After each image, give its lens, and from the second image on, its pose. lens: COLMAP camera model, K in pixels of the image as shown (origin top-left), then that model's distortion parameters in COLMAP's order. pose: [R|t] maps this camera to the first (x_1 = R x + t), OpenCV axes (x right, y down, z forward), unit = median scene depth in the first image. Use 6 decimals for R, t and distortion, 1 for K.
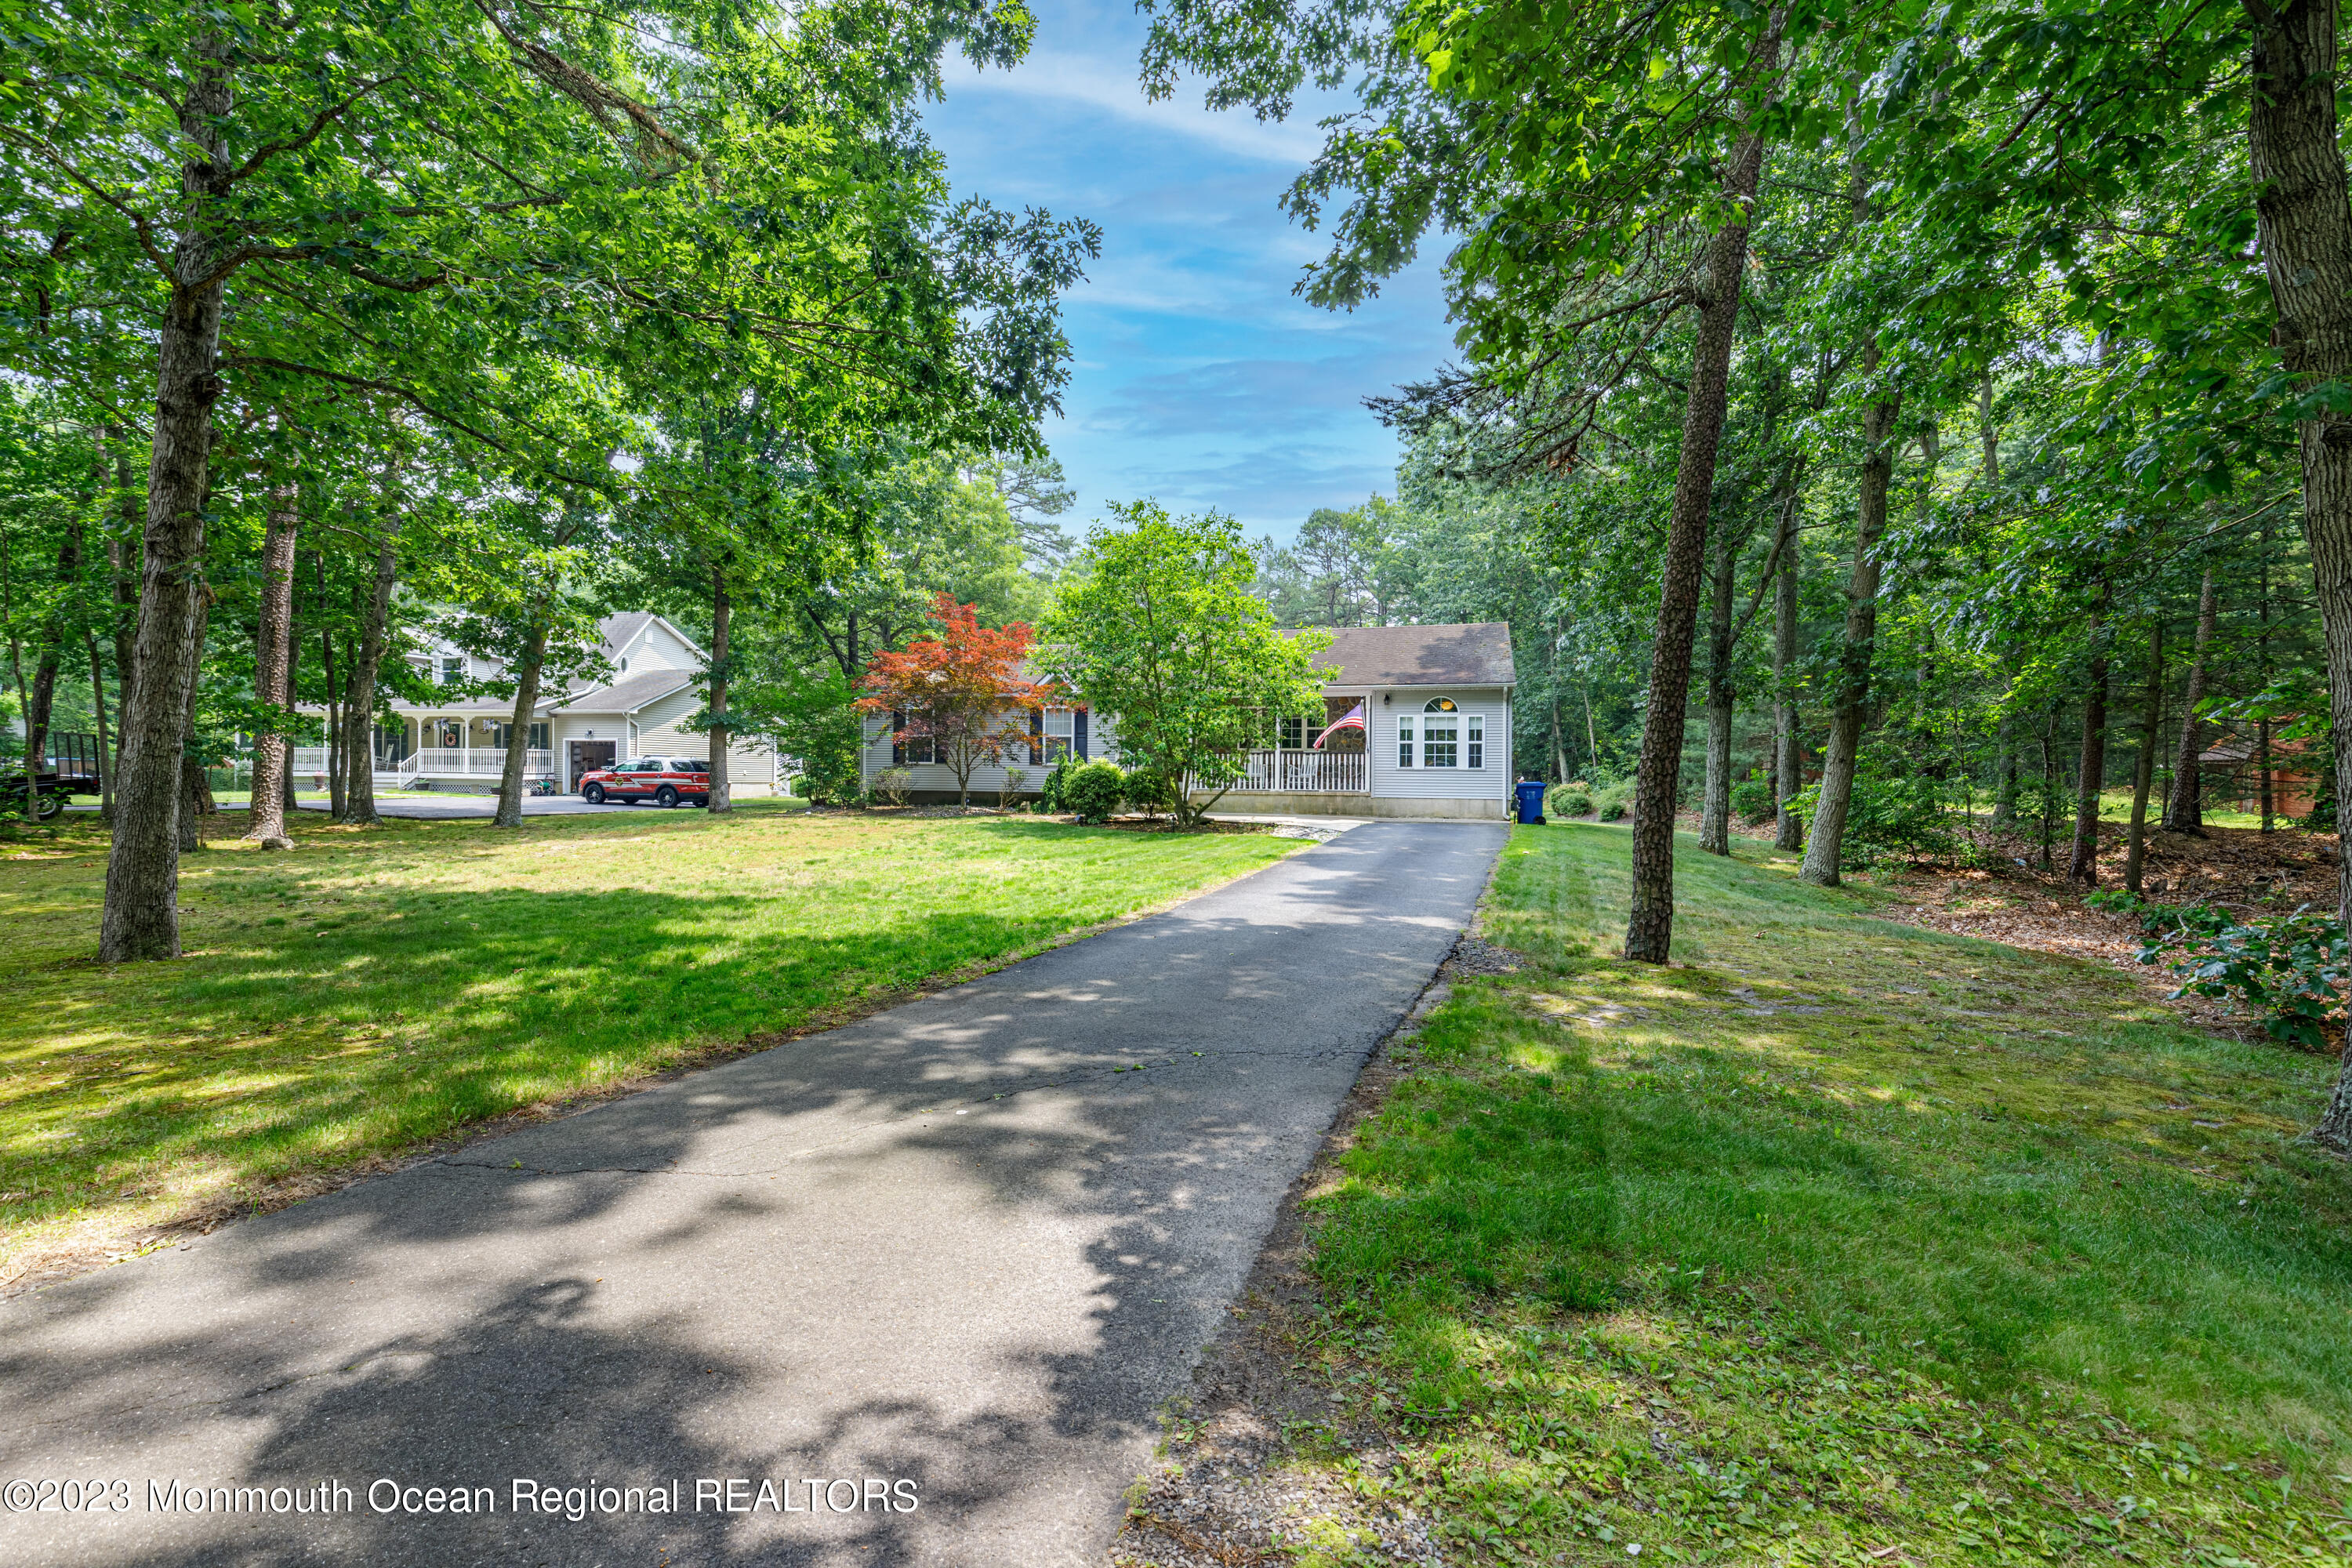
lens RADIAL K [[1071.3, 0, 1180.2], [0, 1071.3, 788.7], [0, 0, 1]] dist [0.007374, -0.001842]
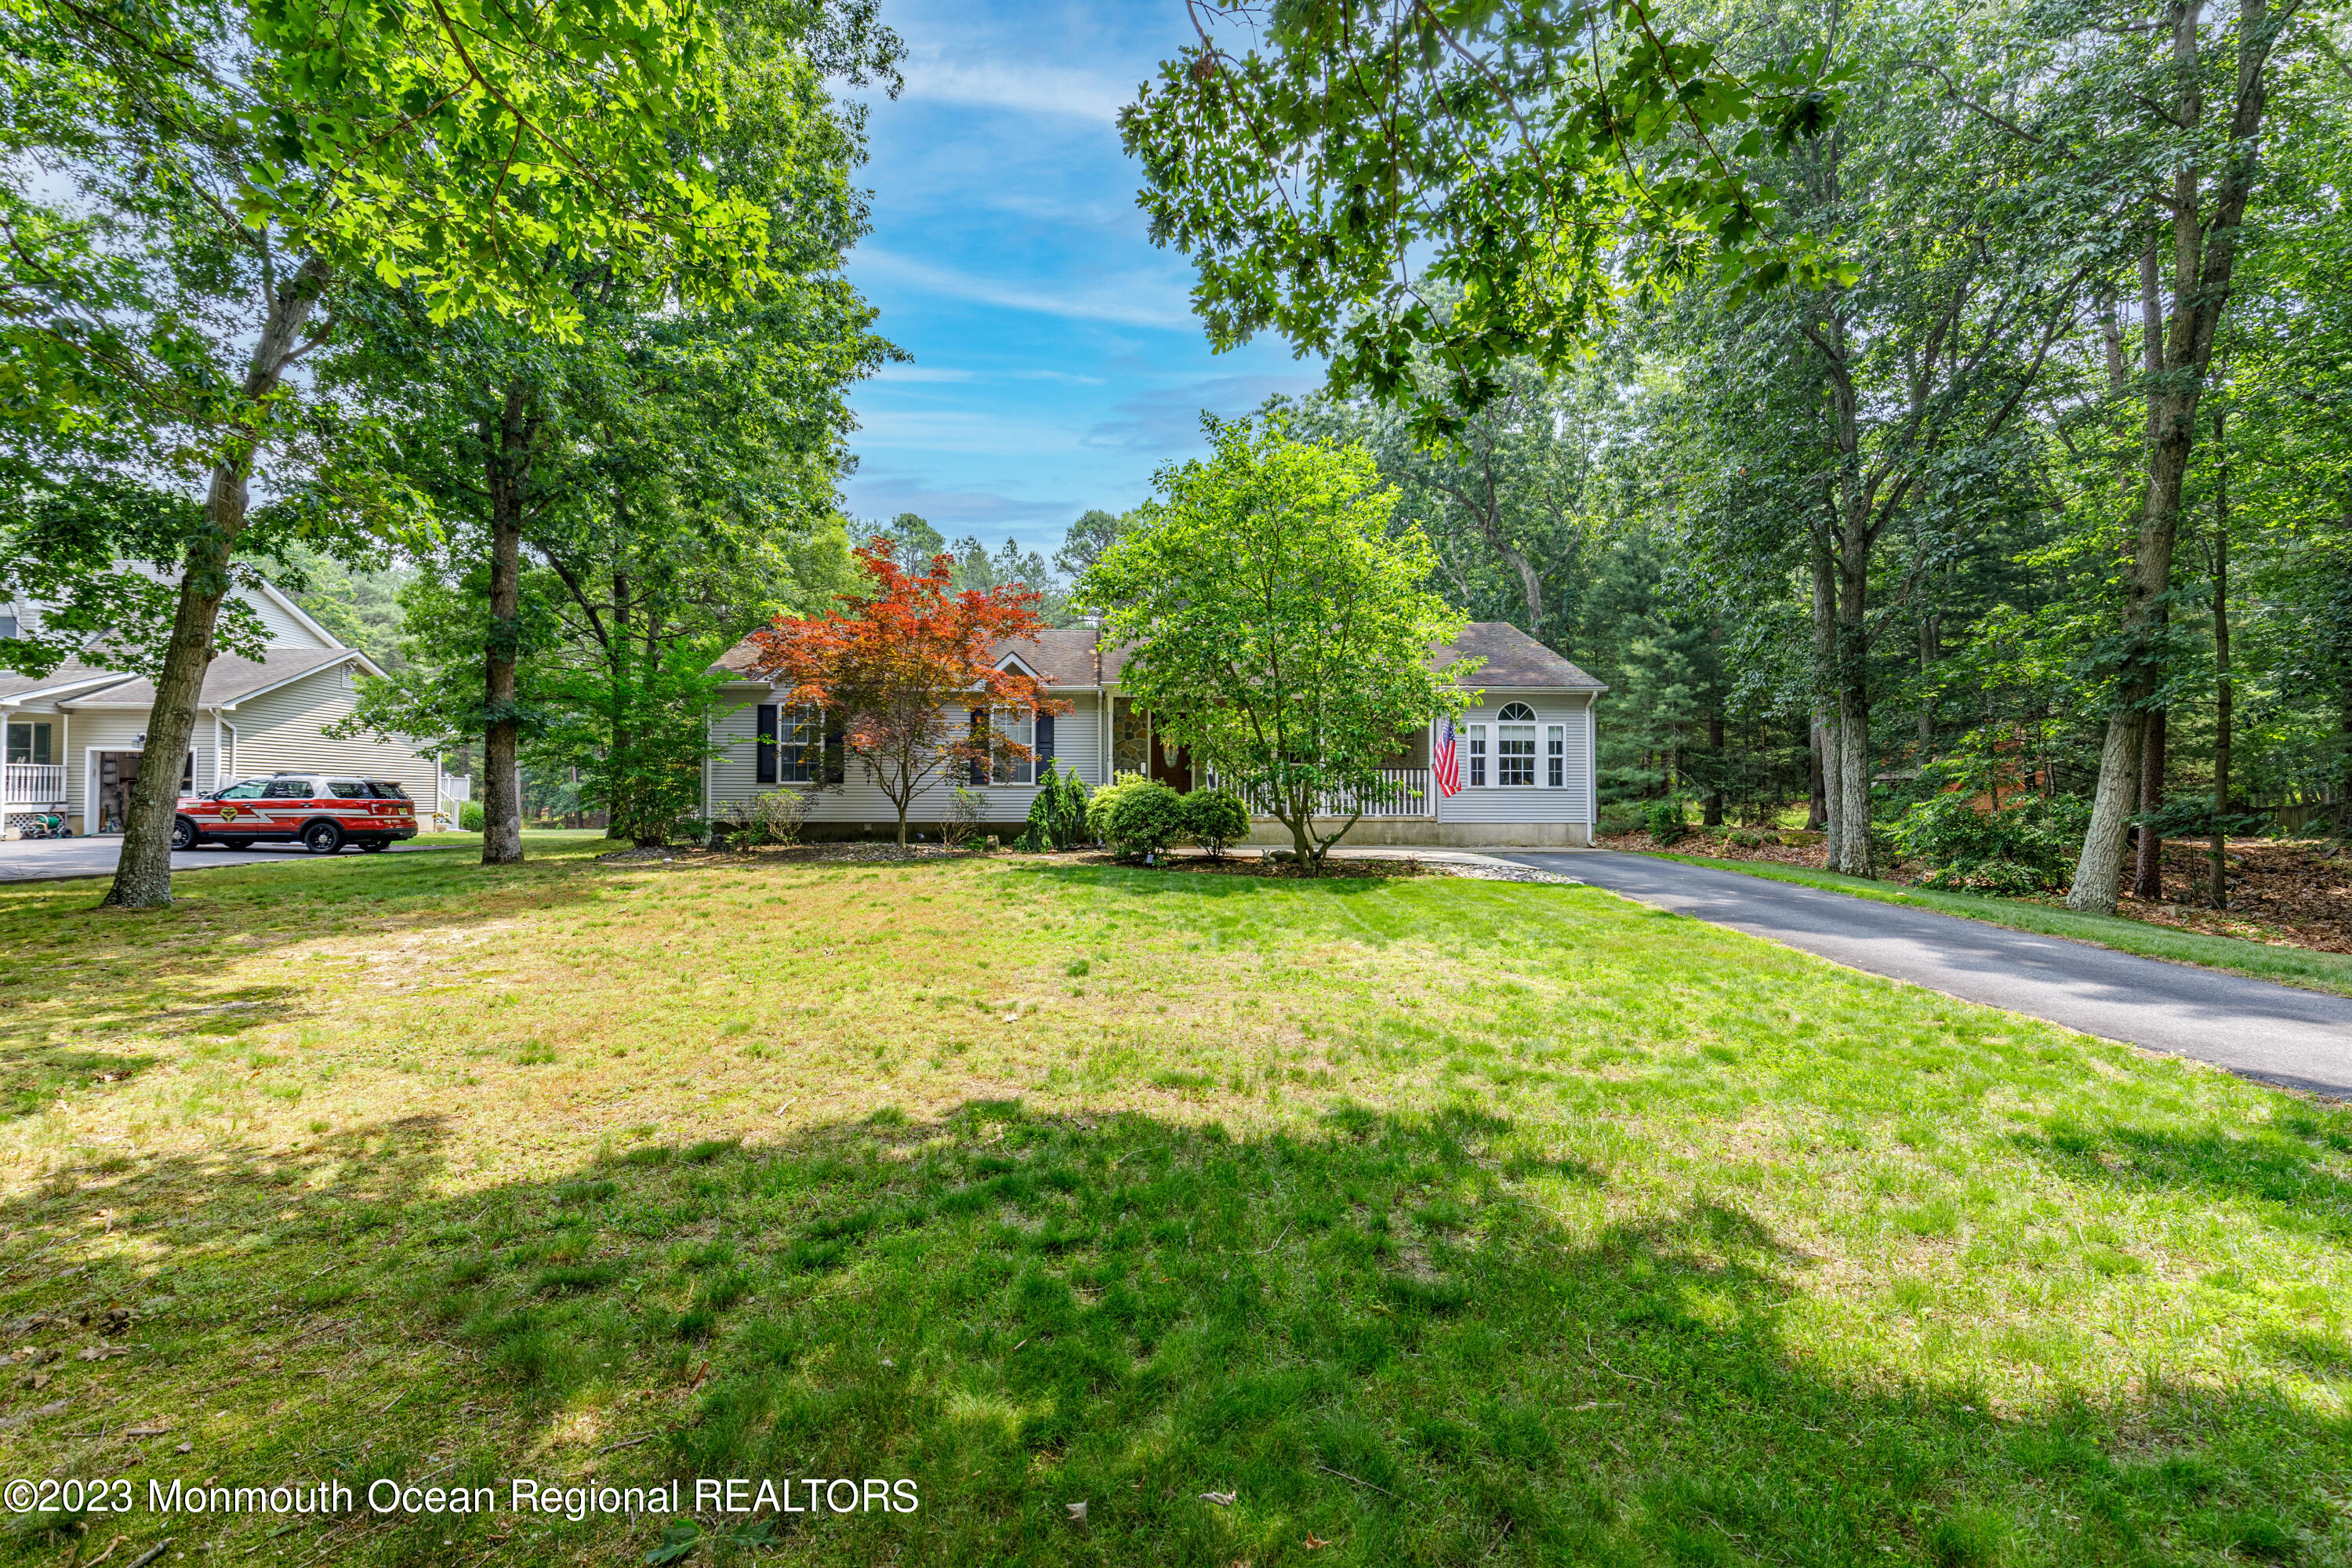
lens RADIAL K [[1071.3, 0, 1172.9], [0, 1071.3, 778.5], [0, 0, 1]] dist [0.007374, -0.001842]
pose [[0.944996, 0.000044, 0.327082, -0.274304], [0.010680, 0.999463, -0.030992, -0.002807], [-0.326908, 0.032781, 0.944488, 0.290755]]
